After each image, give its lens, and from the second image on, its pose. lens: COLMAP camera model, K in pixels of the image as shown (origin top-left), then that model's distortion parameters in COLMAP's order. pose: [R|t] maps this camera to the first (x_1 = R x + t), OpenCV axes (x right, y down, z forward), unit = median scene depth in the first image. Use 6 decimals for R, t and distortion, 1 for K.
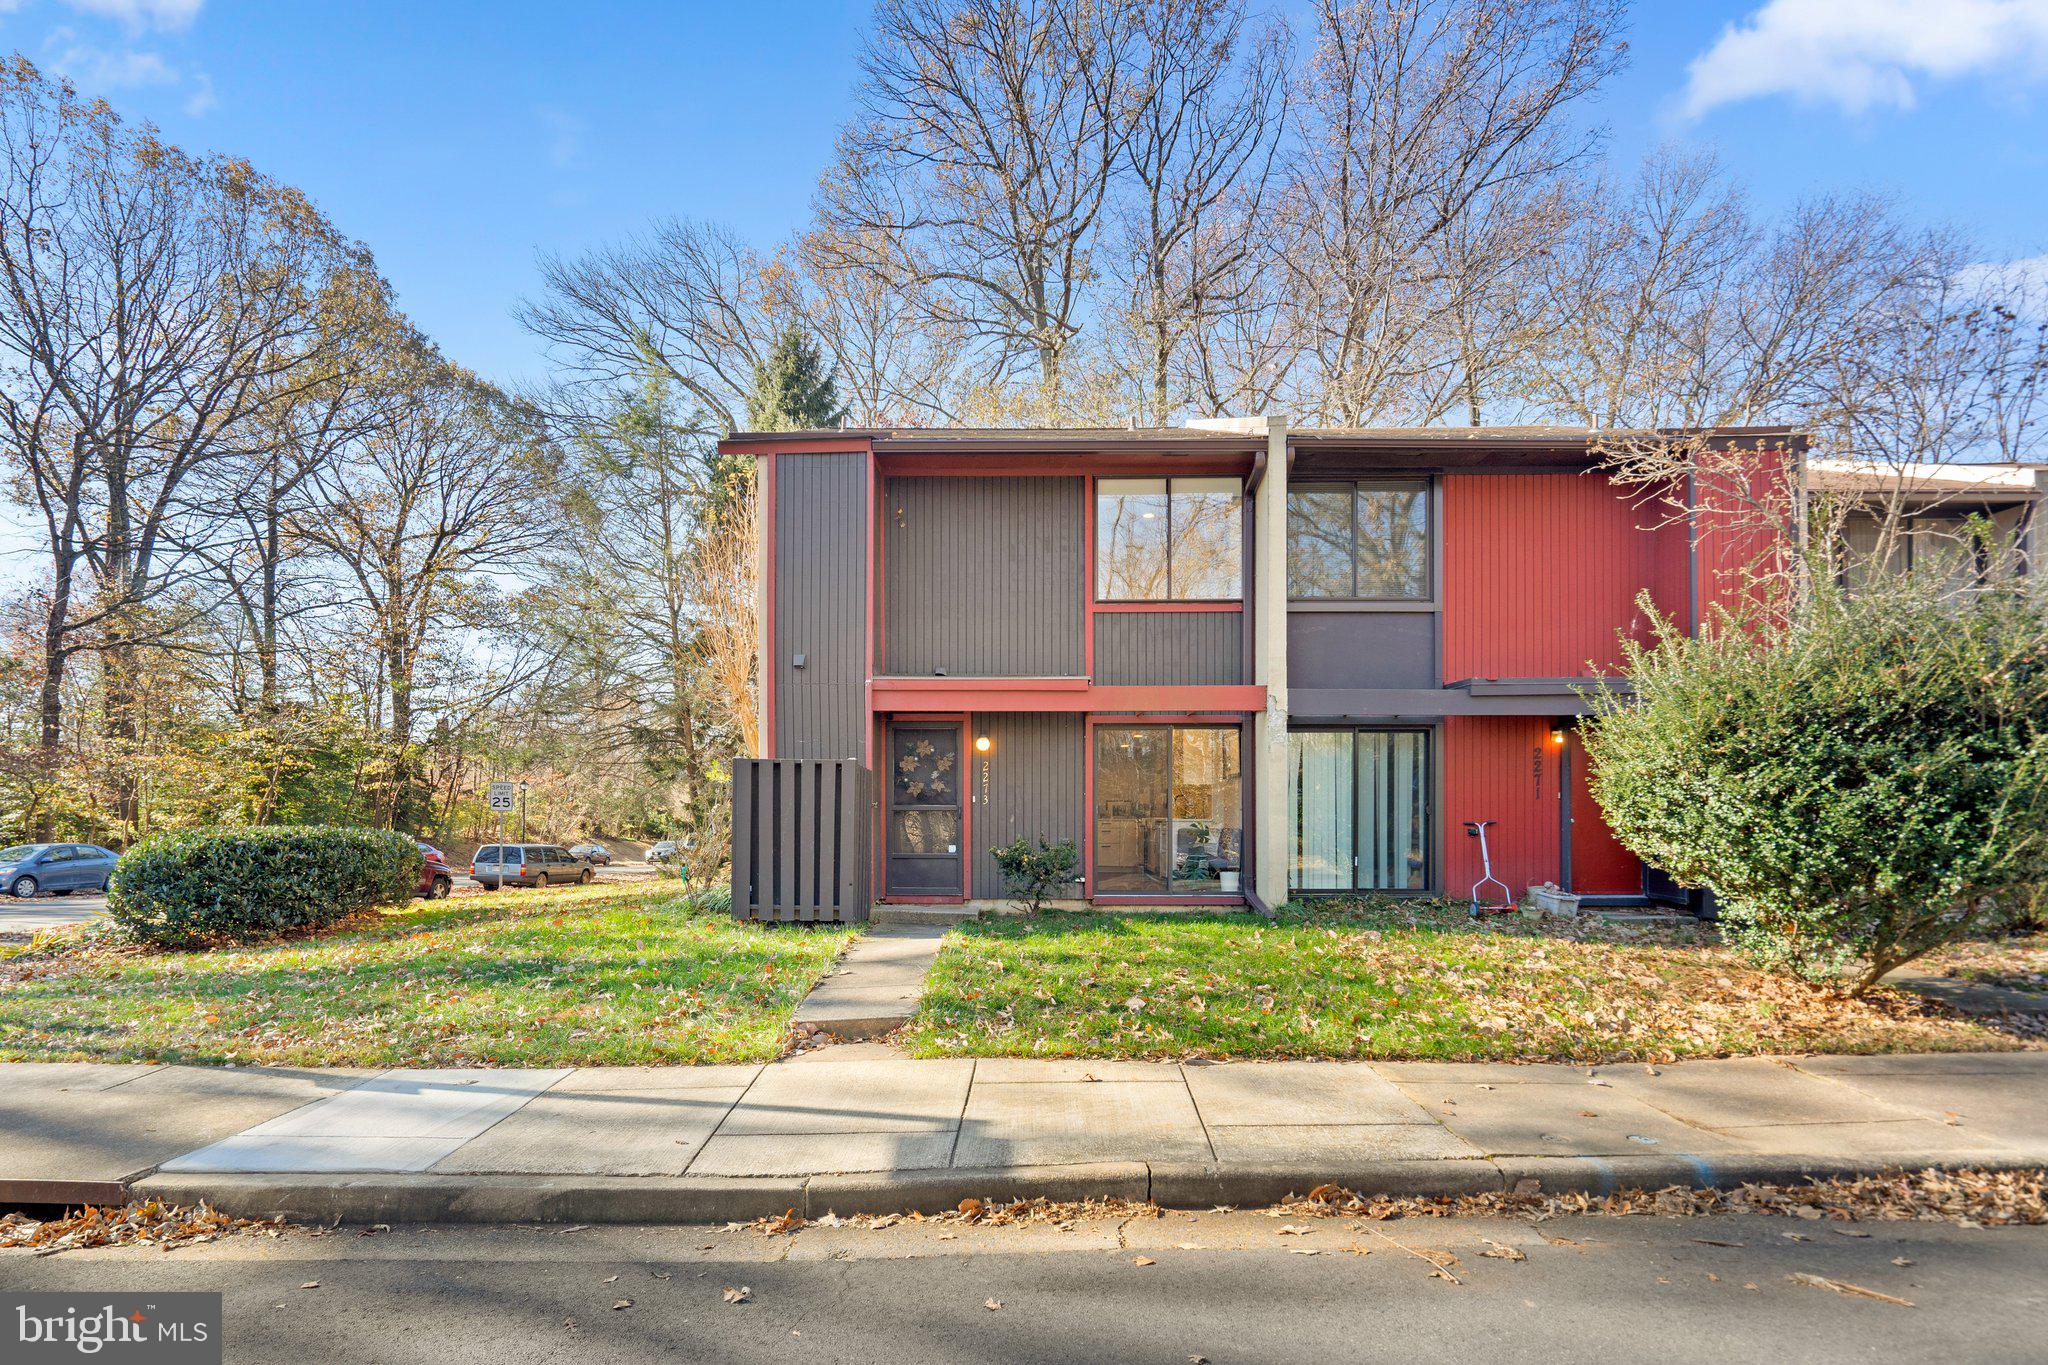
lens RADIAL K [[945.4, 0, 1023.9], [0, 945.4, 673.5], [0, 0, 1]] dist [-0.009479, 0.003794]
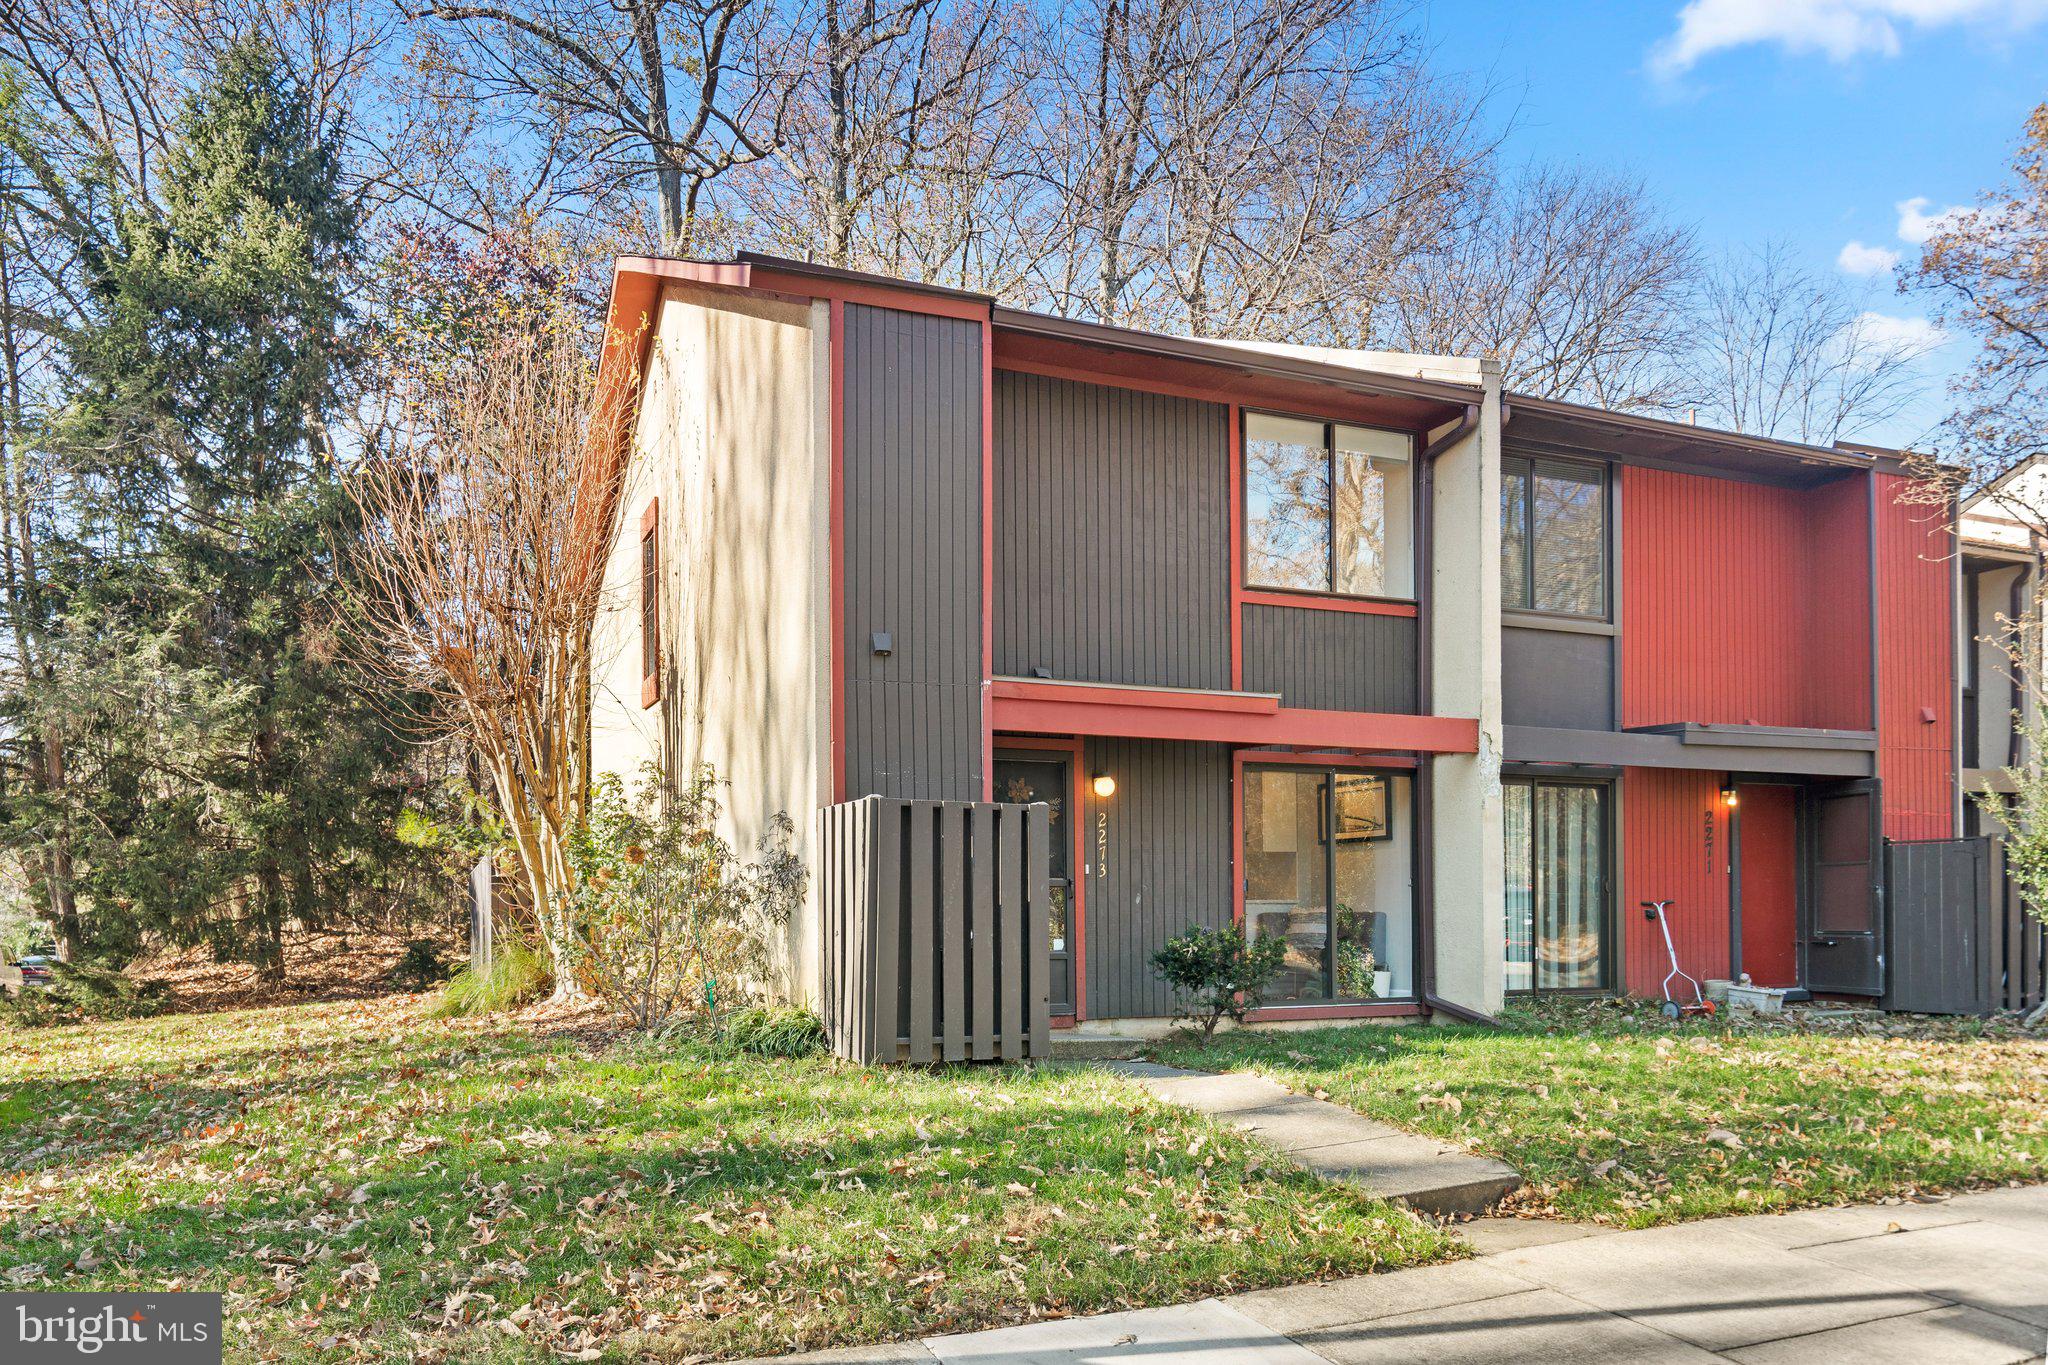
lens RADIAL K [[1413.2, 0, 1023.8], [0, 1413.2, 690.5], [0, 0, 1]] dist [0.003564, 0.002034]
pose [[0.916538, 0.055980, 0.396011, -0.490304], [-0.055606, 0.998375, -0.012434, 0.022520], [-0.396064, -0.010624, 0.918162, 0.108259]]
